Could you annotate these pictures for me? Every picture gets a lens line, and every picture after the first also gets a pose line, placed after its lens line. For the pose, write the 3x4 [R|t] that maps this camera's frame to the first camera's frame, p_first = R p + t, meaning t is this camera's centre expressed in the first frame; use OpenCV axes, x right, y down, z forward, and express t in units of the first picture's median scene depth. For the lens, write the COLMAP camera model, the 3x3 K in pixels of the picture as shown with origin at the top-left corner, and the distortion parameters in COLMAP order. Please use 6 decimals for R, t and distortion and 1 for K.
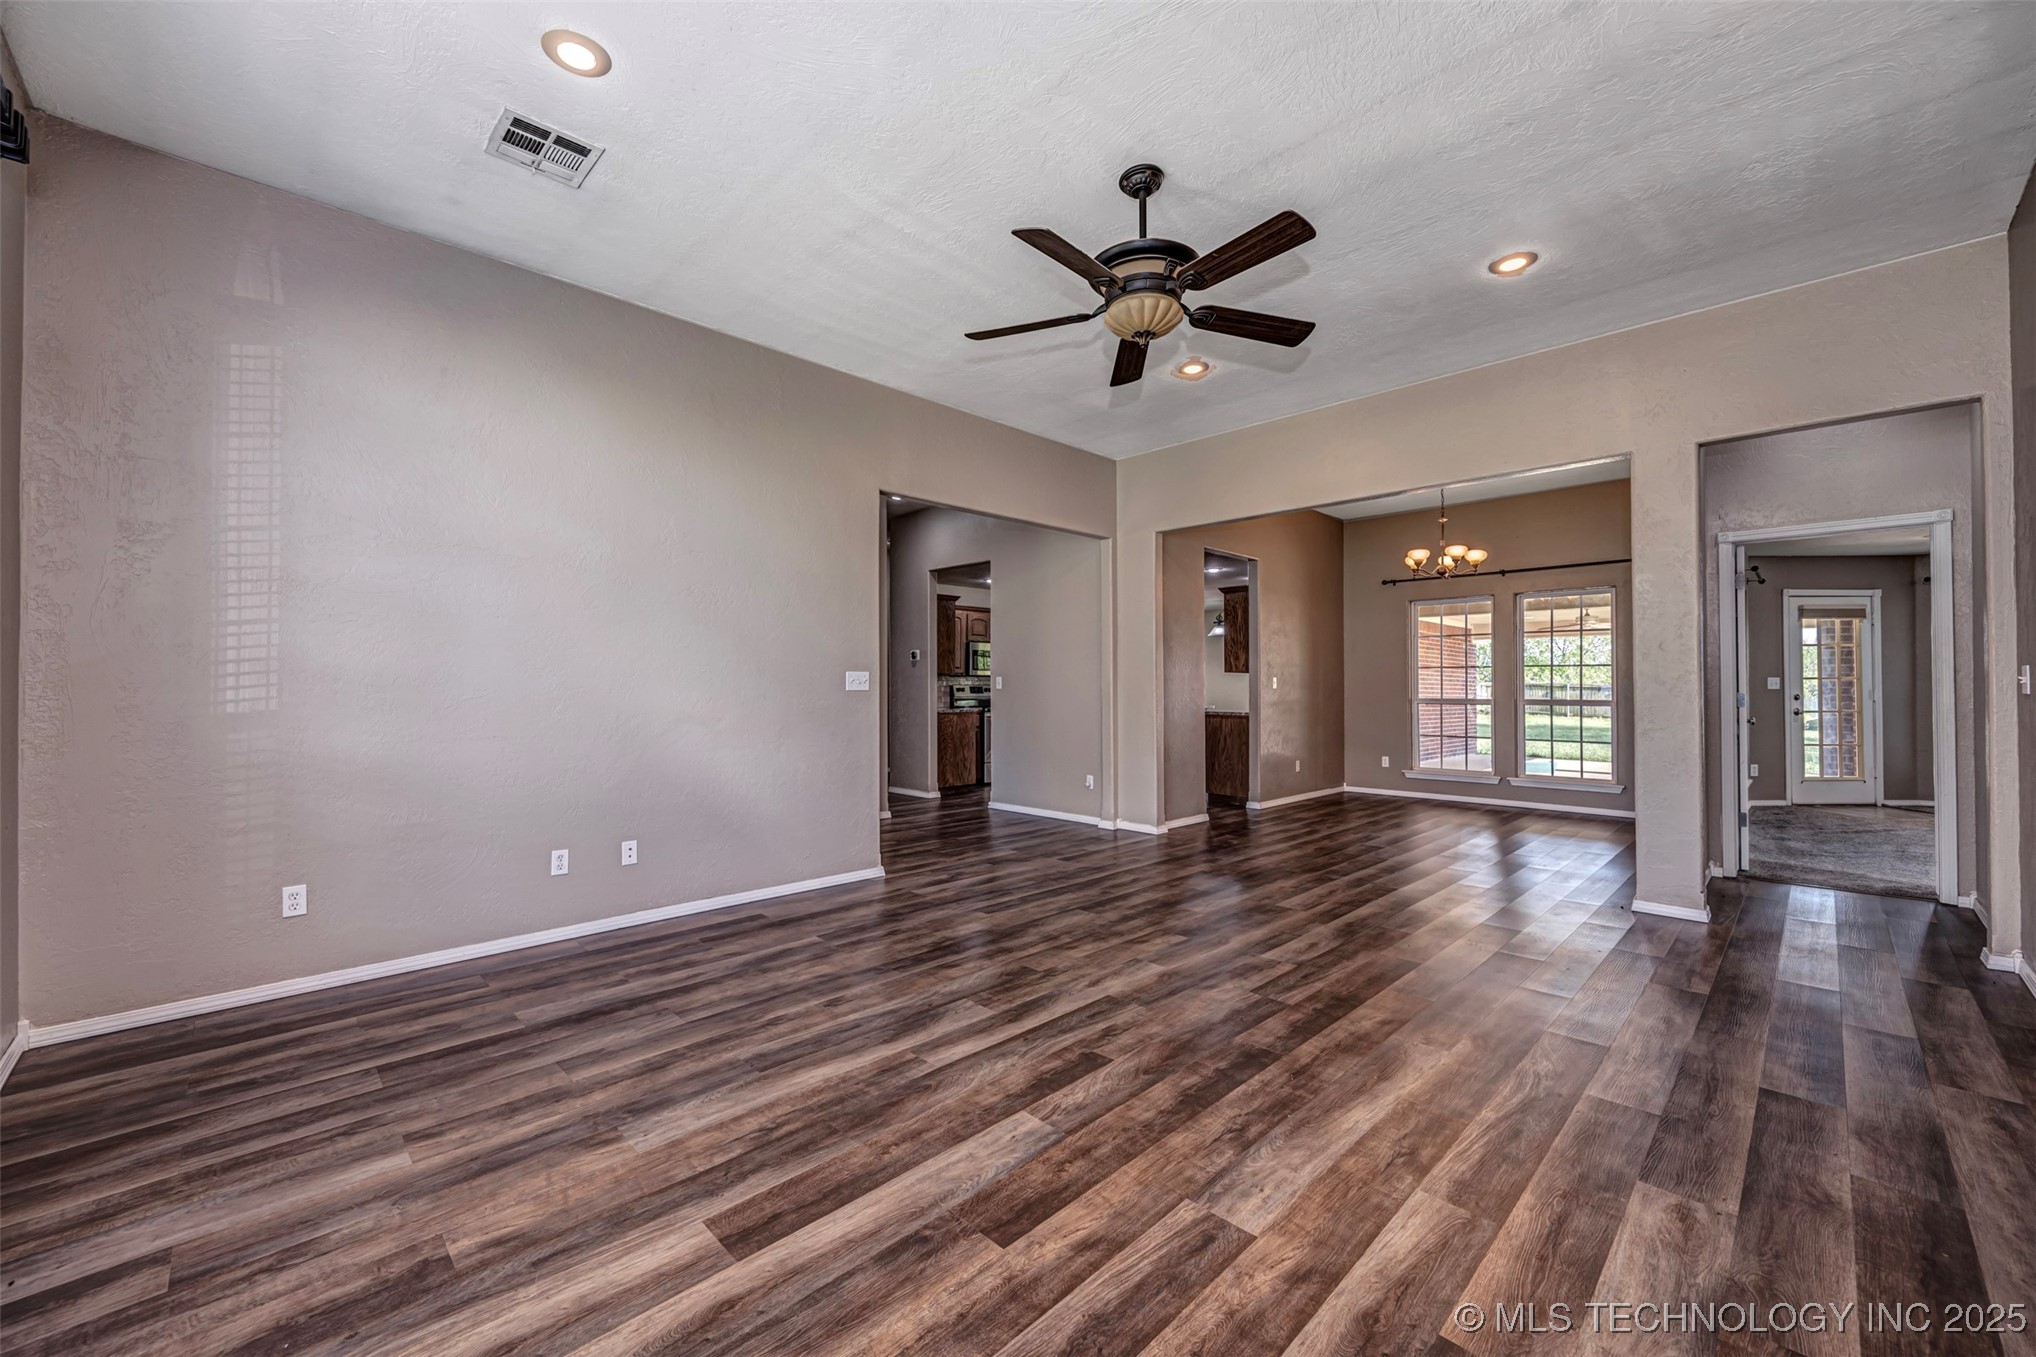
lens RADIAL K [[798.4, 0, 1018.0], [0, 798.4, 678.5], [0, 0, 1]] dist [-0.001656, -0.000021]
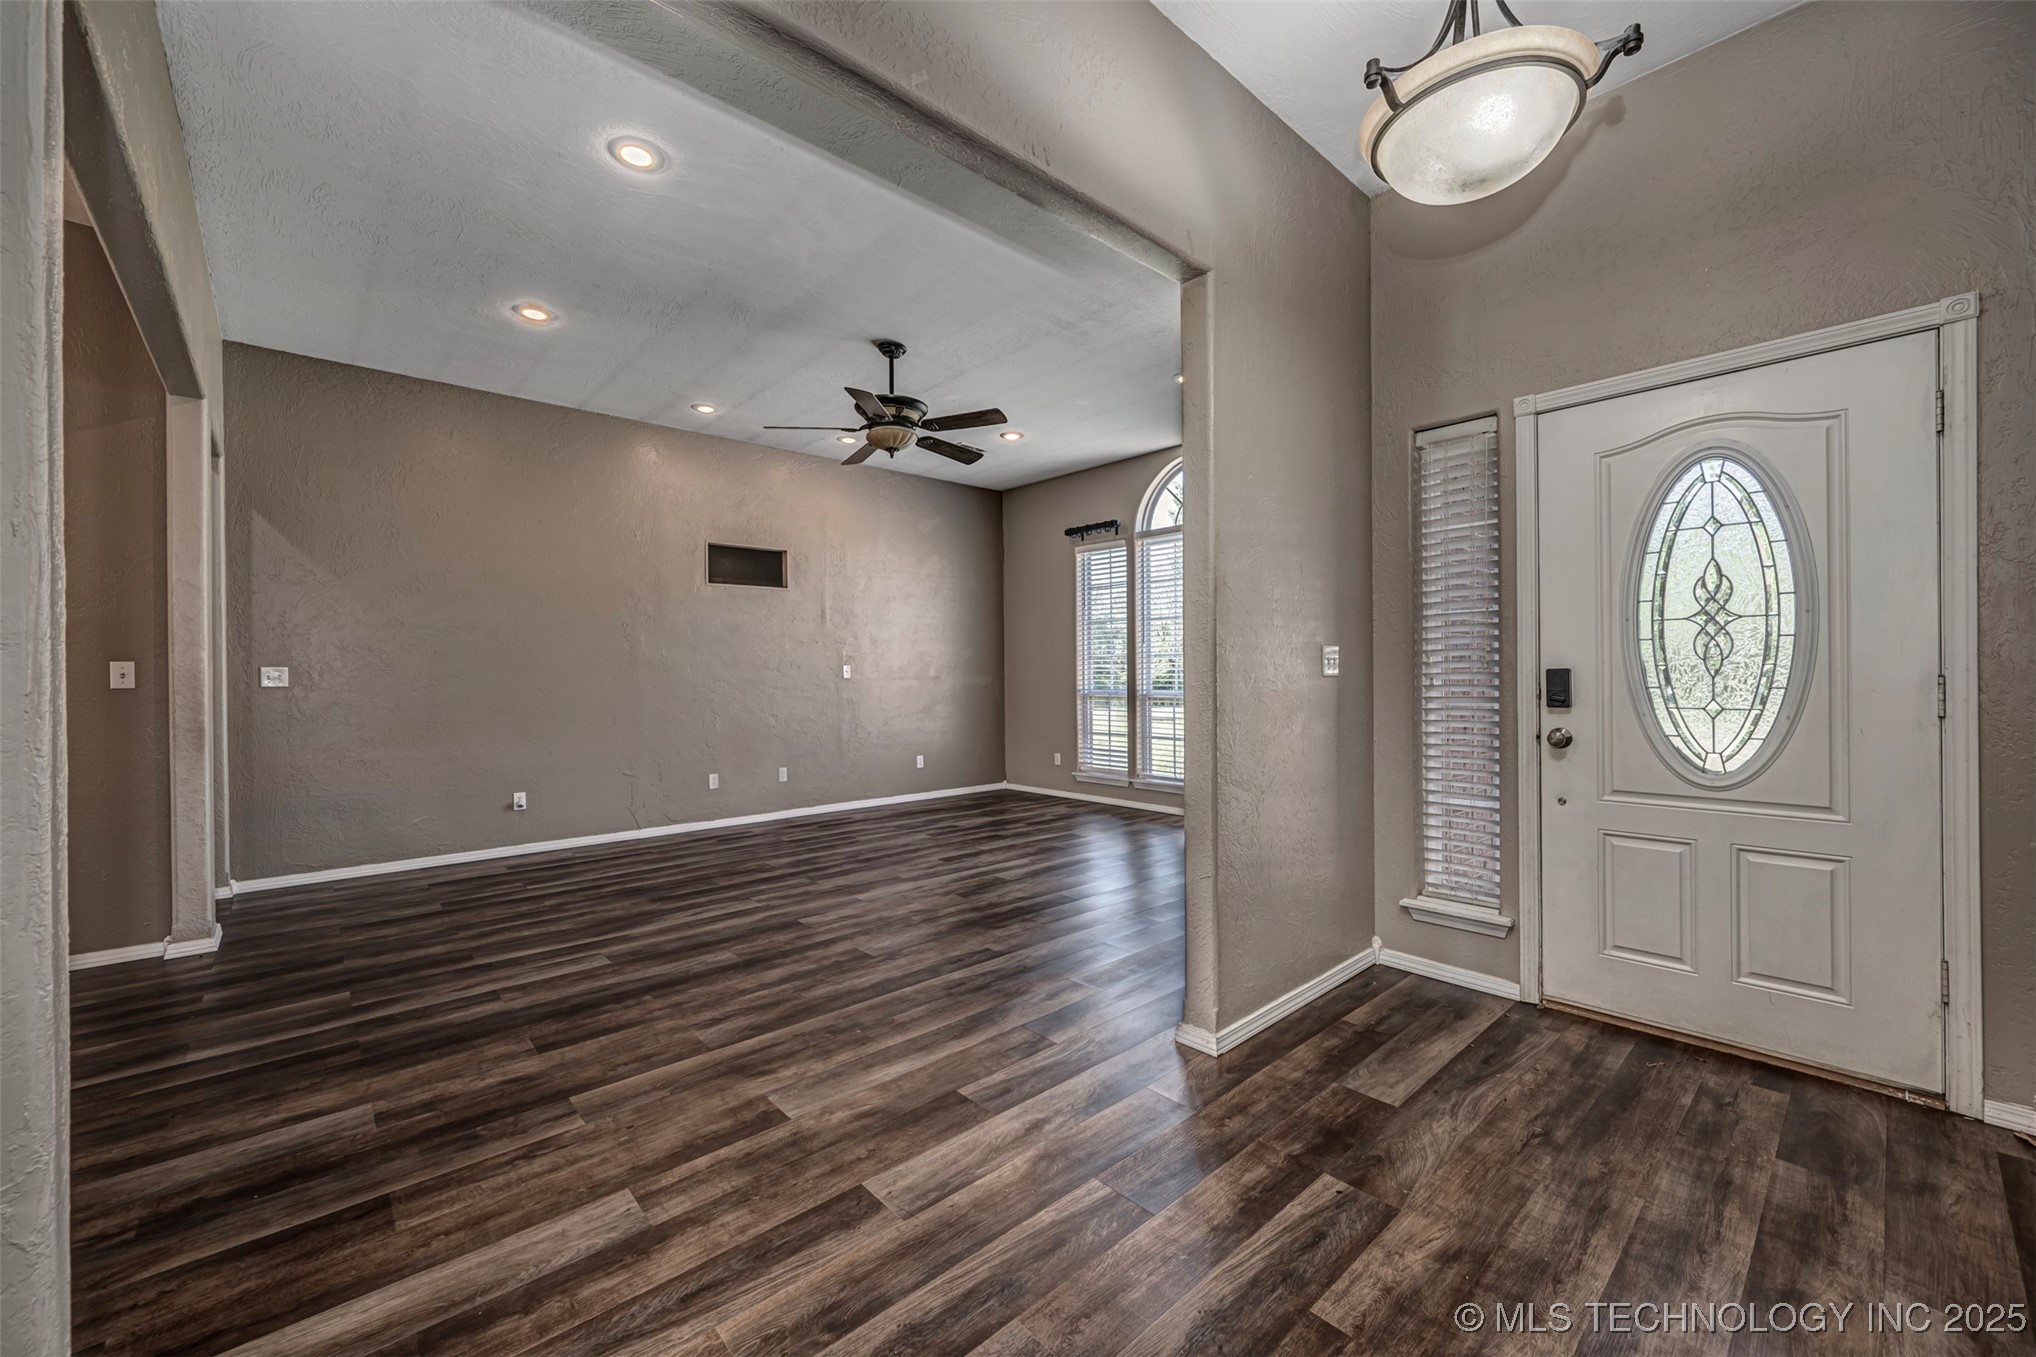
lens RADIAL K [[798.4, 0, 1018.0], [0, 798.4, 678.5], [0, 0, 1]] dist [-0.001656, -0.000021]
pose [[-0.998975, 0.008948, 0.044372, -0.151932], [0.008582, 0.999928, -0.008433, 0.030531], [-0.044444, -0.008044, -0.998979, 2.547854]]
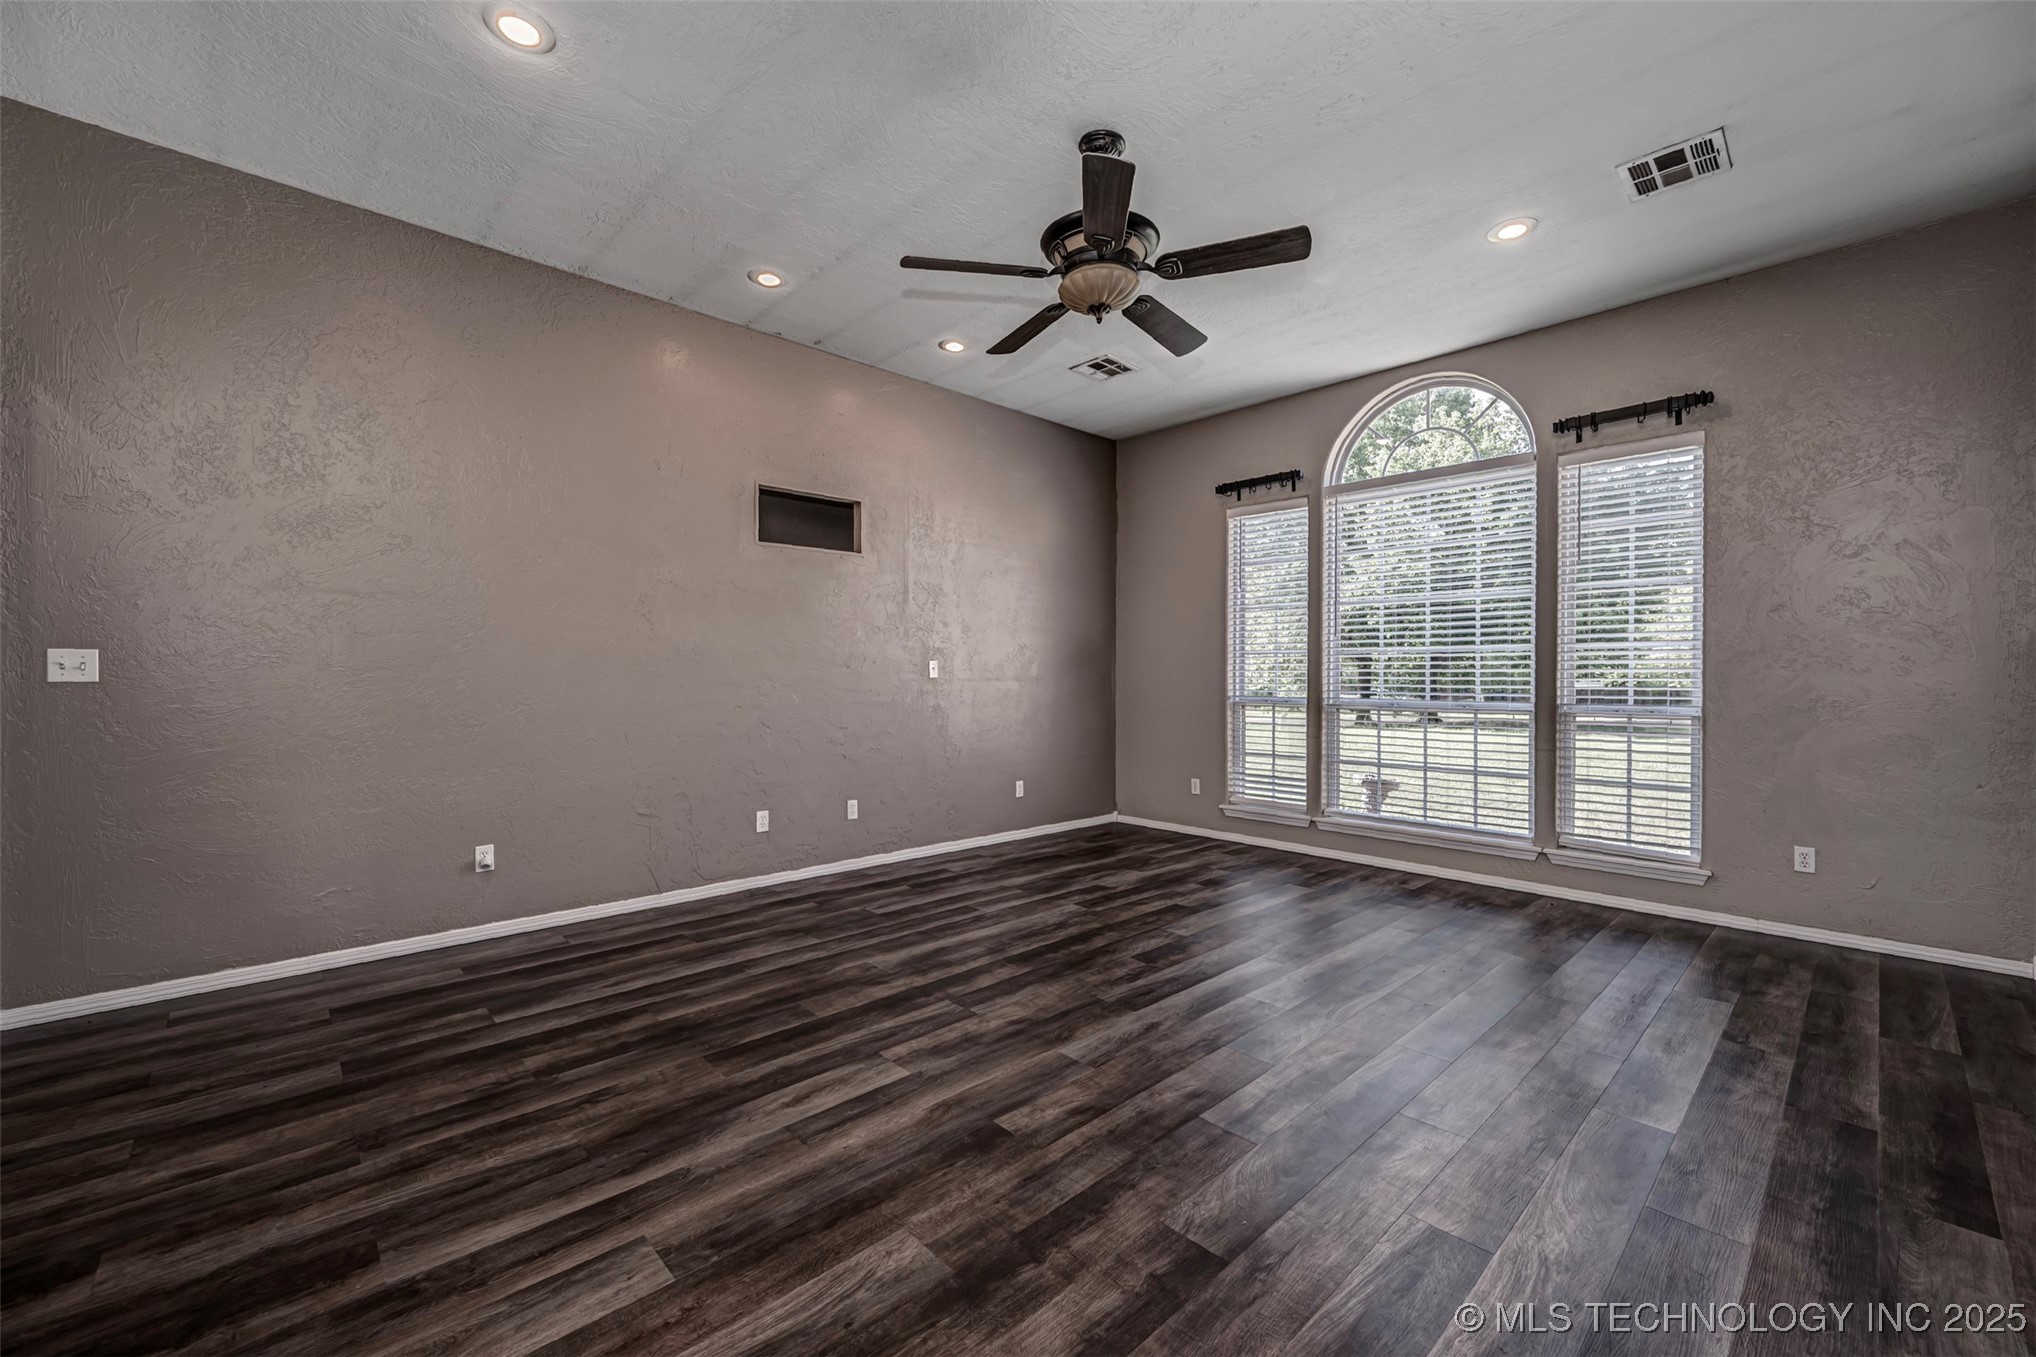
lens RADIAL K [[811.5, 0, 1017.0], [0, 811.5, 680.0], [0, 0, 1]] dist [-0.002276, -0.000057]
pose [[-0.999665, -0.002094, 0.025807, 0.231169], [-0.002311, 0.999962, -0.008376, 0.024285], [-0.025789, -0.008432, -0.999632, 1.984079]]
